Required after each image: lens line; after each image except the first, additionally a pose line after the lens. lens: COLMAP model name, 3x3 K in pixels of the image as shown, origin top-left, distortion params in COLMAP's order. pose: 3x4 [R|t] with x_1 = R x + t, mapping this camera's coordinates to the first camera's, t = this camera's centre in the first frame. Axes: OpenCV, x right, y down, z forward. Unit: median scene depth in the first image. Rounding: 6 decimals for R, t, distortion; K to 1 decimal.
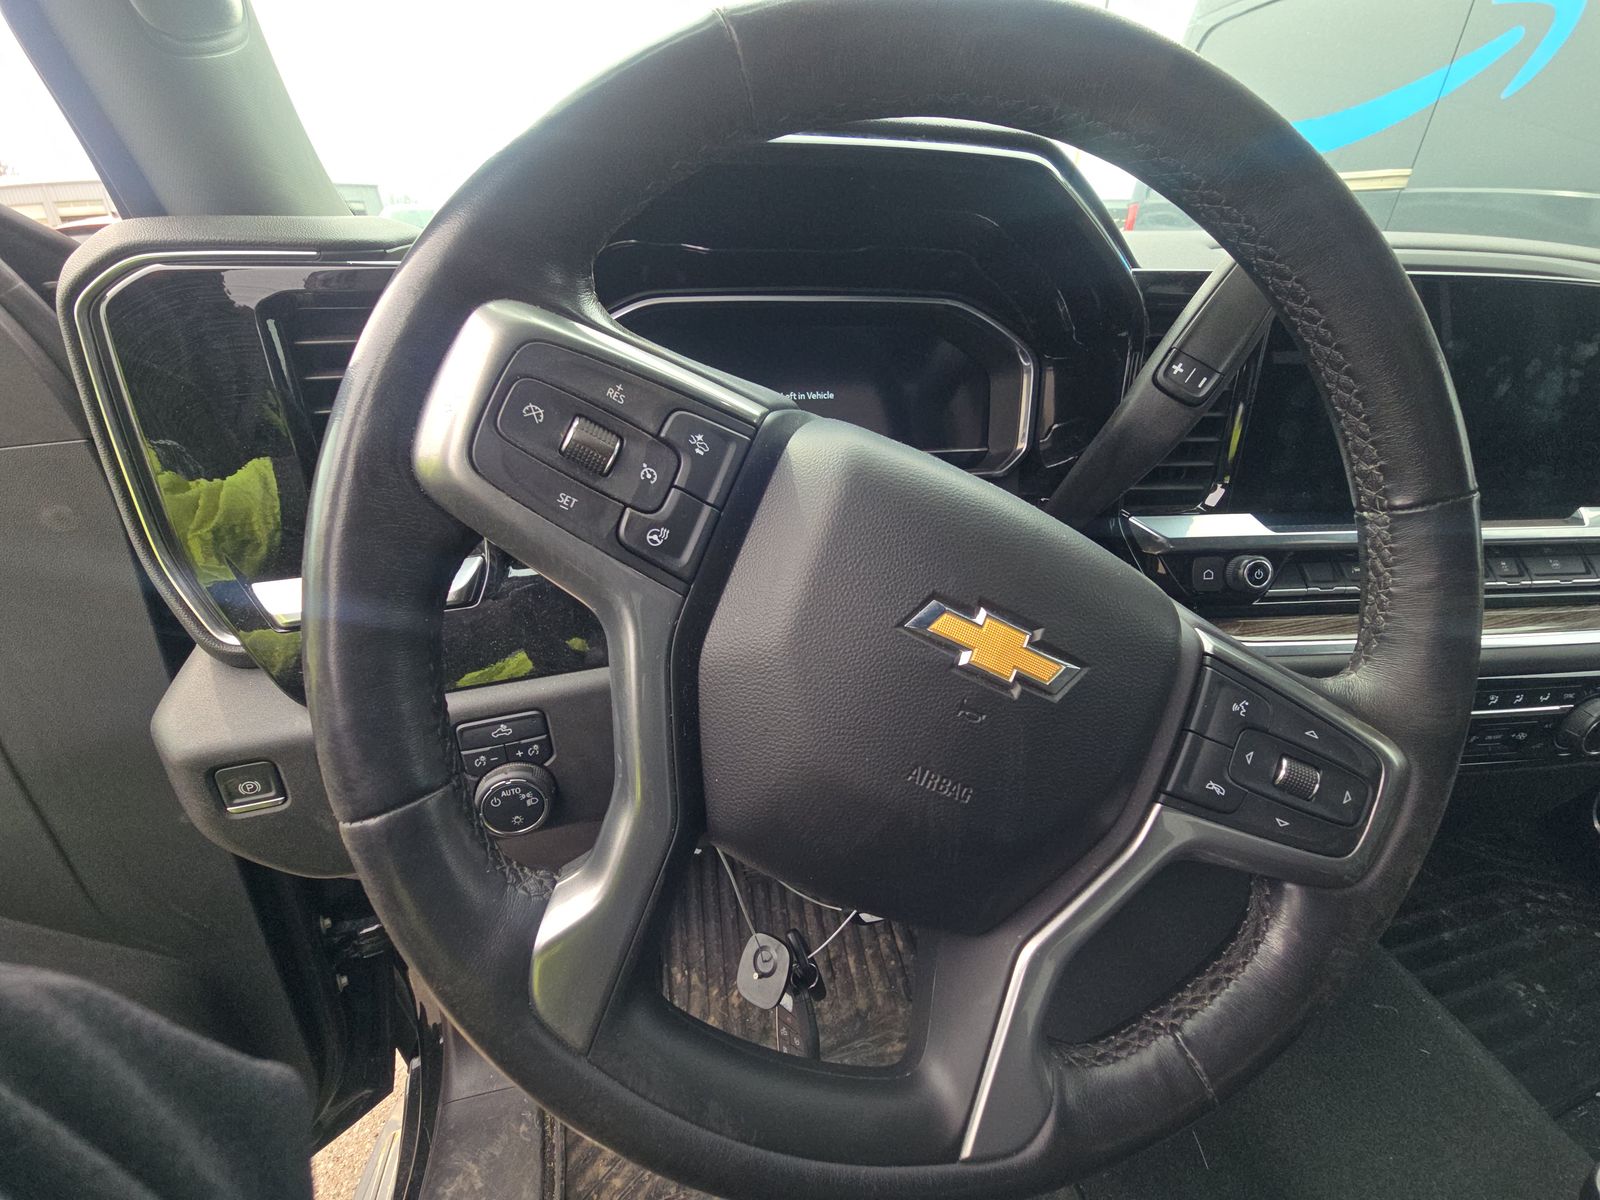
lens RADIAL K [[647.5, 0, 800.0], [0, 647.5, 600.0], [0, 0, 1]] dist [-0.002520, -0.000614]
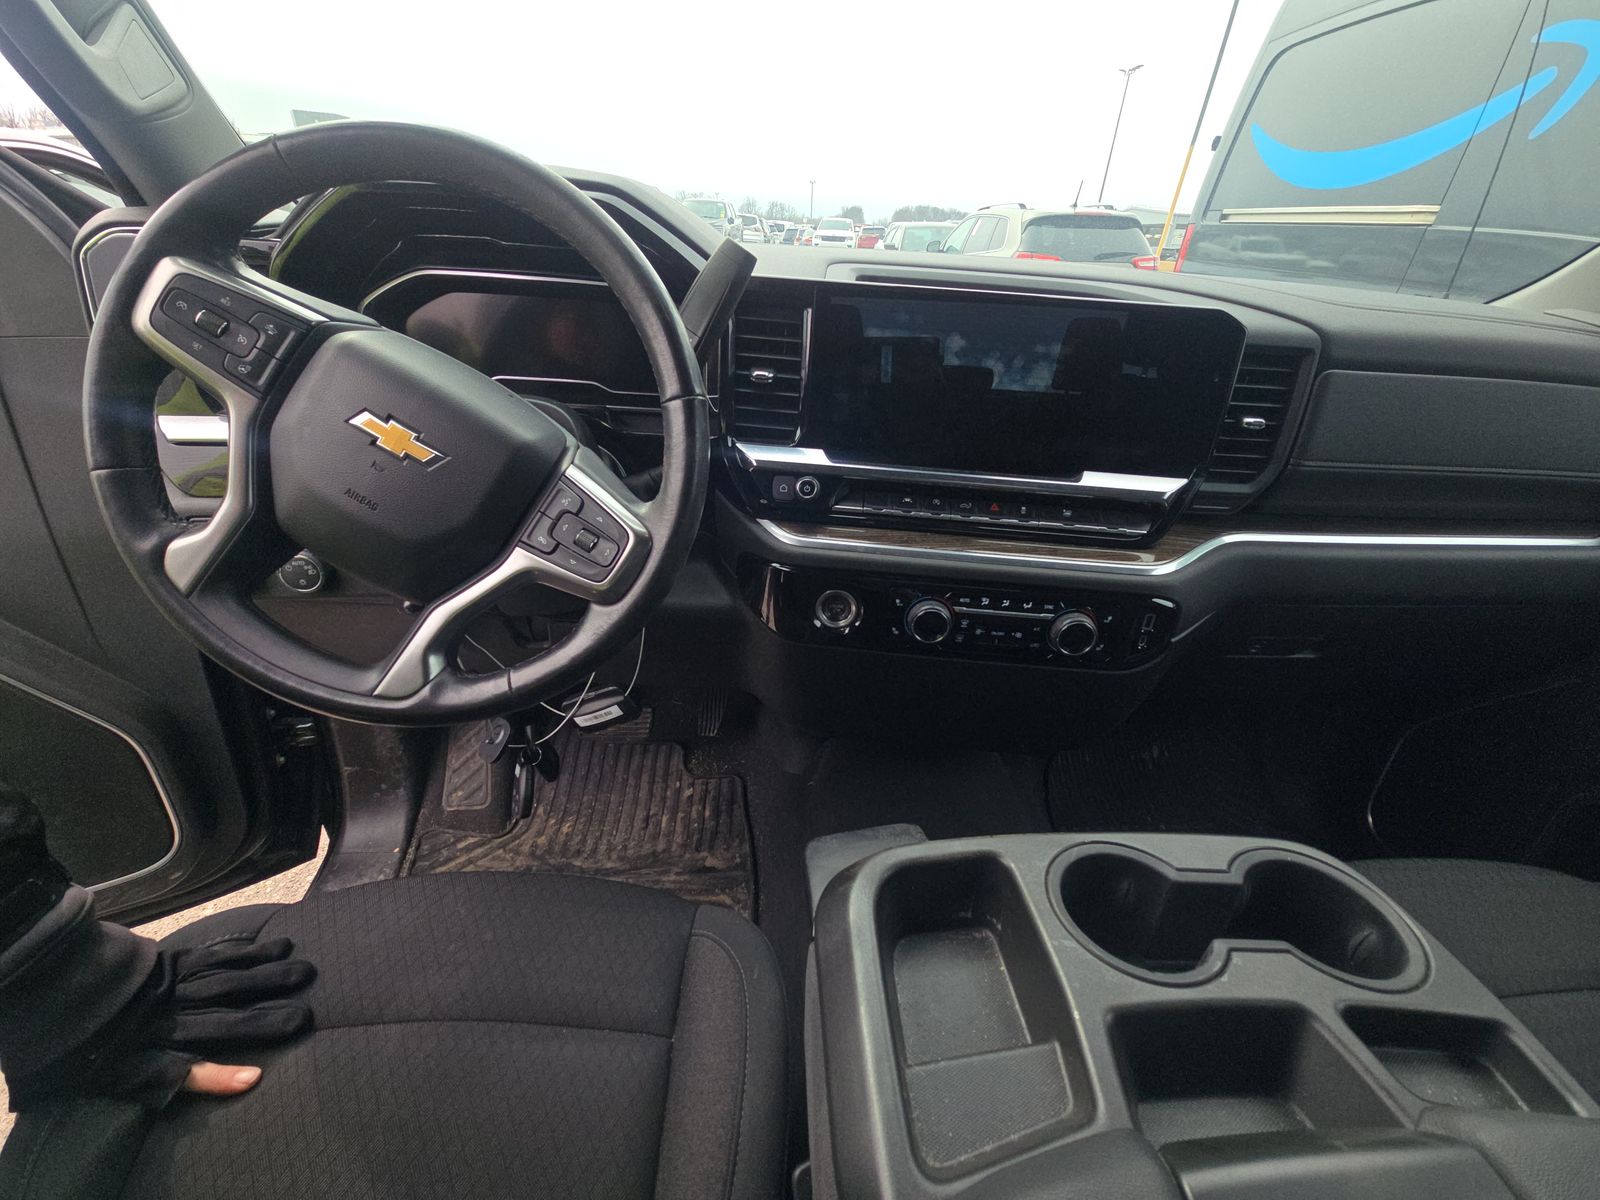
lens RADIAL K [[642.6, 0, 806.3], [0, 642.6, 597.4], [0, 0, 1]] dist [-0.000547, 0.000162]
pose [[0.987175, 0.118749, -0.106692, 1.000418], [-0.118673, 0.992908, 0.007084, 0.215997], [0.106777, 0.005669, 0.994267, -0.479116]]
